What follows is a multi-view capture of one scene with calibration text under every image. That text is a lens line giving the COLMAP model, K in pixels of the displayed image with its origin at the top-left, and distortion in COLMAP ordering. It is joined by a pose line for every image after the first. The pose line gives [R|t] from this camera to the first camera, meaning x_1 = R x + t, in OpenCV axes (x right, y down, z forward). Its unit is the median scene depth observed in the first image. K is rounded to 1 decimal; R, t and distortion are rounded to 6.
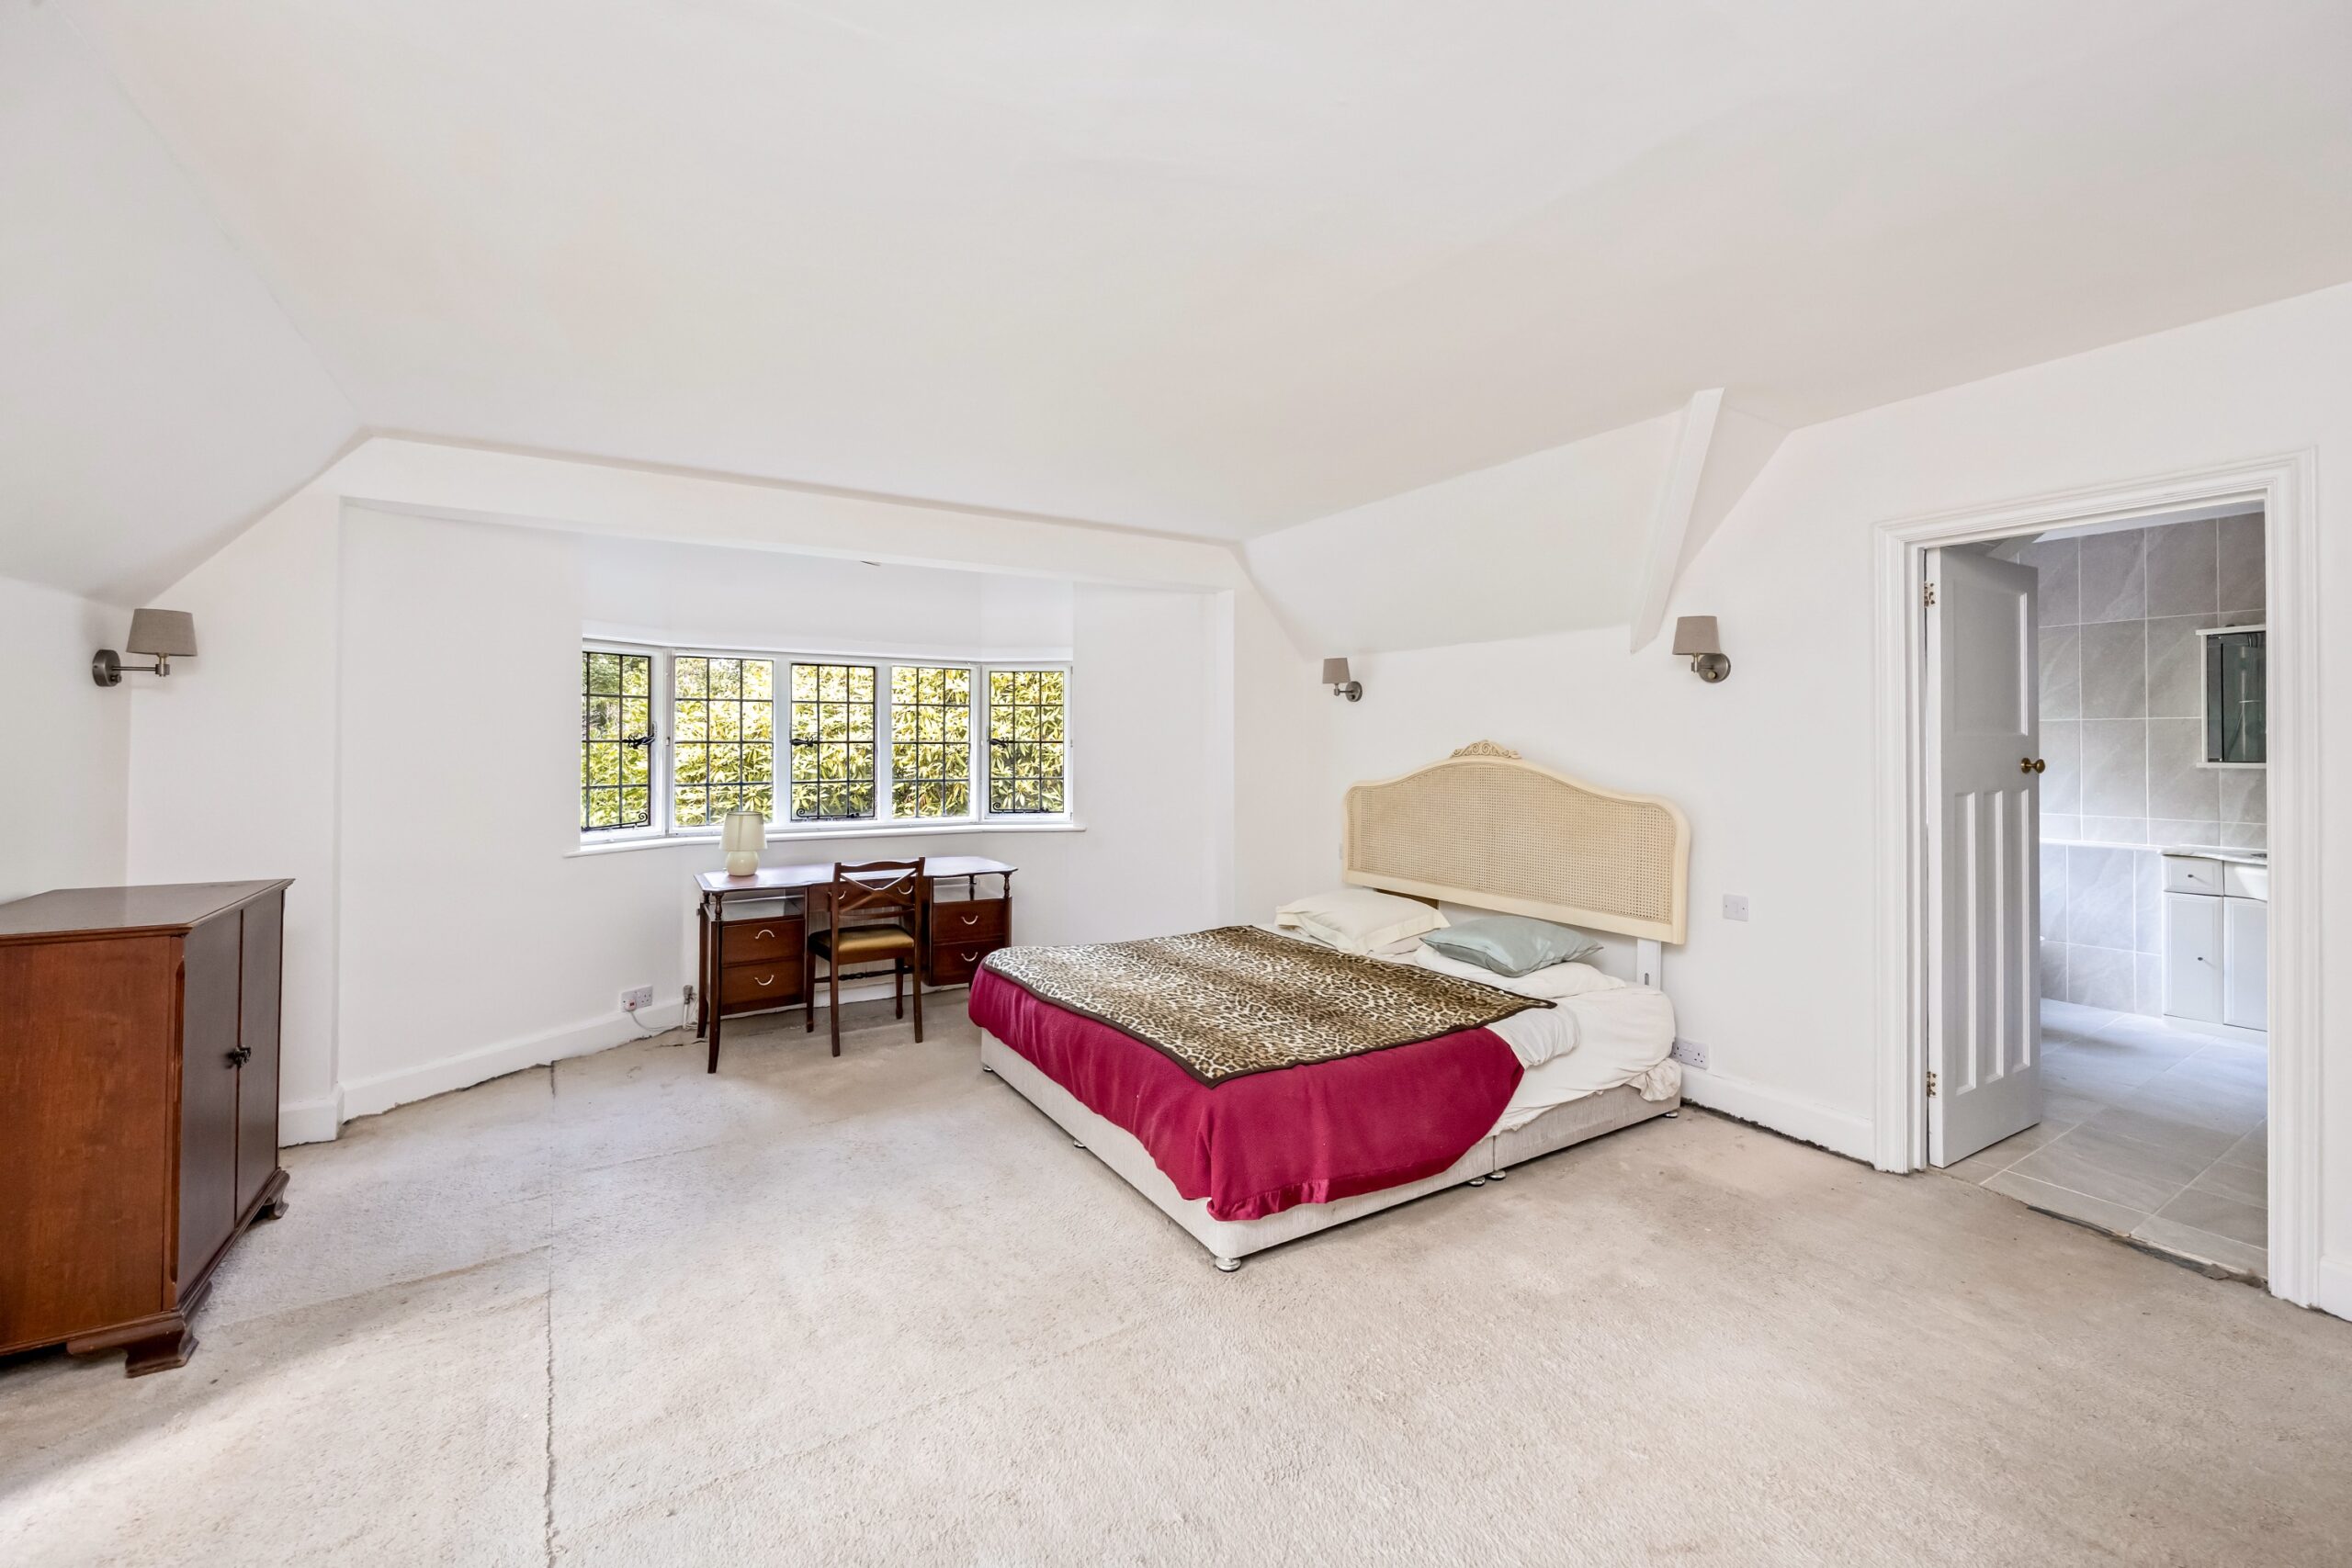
lens RADIAL K [[956.2, 0, 1176.1], [0, 956.2, 735.8], [0, 0, 1]] dist [-0.003203, -0.000115]
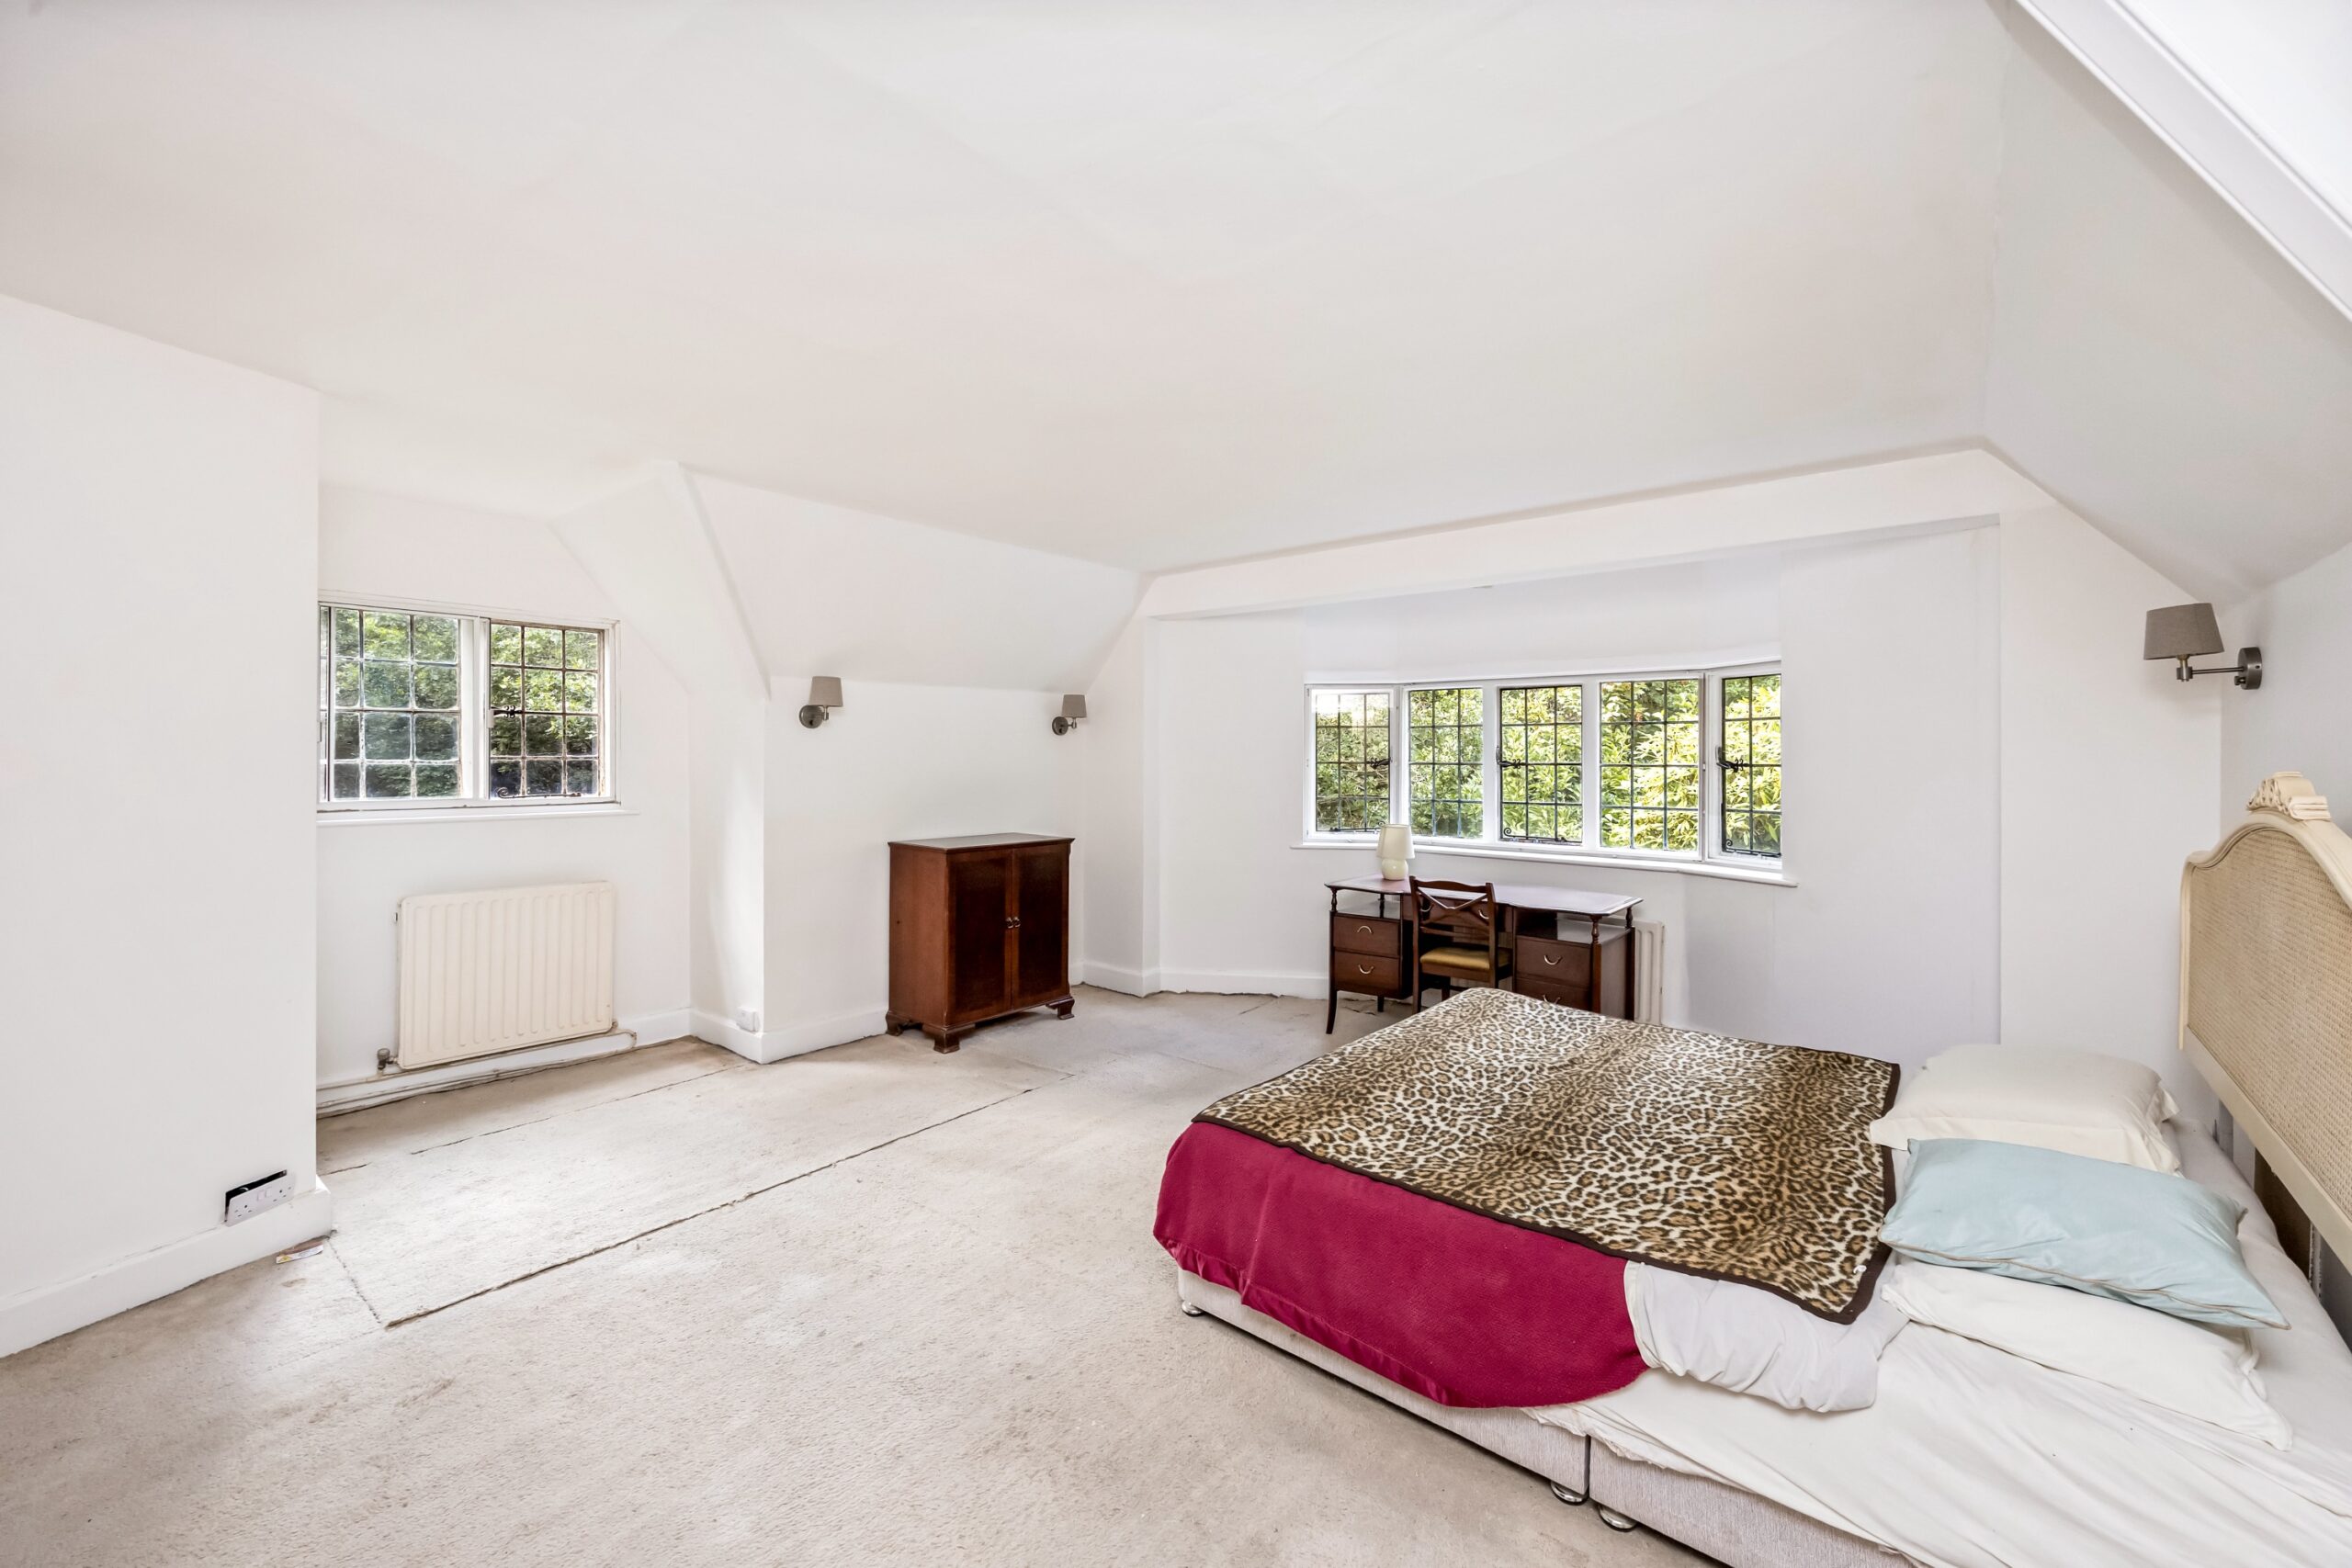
lens RADIAL K [[943.1, 0, 1169.1], [0, 943.1, 751.9], [0, 0, 1]] dist [-0.000033, 0.000113]
pose [[0.321868, -0.004107, -0.946776, 0.828256], [0.004609, 0.999986, -0.002771, -0.008946], [0.946773, -0.003471, 0.321882, 0.578011]]
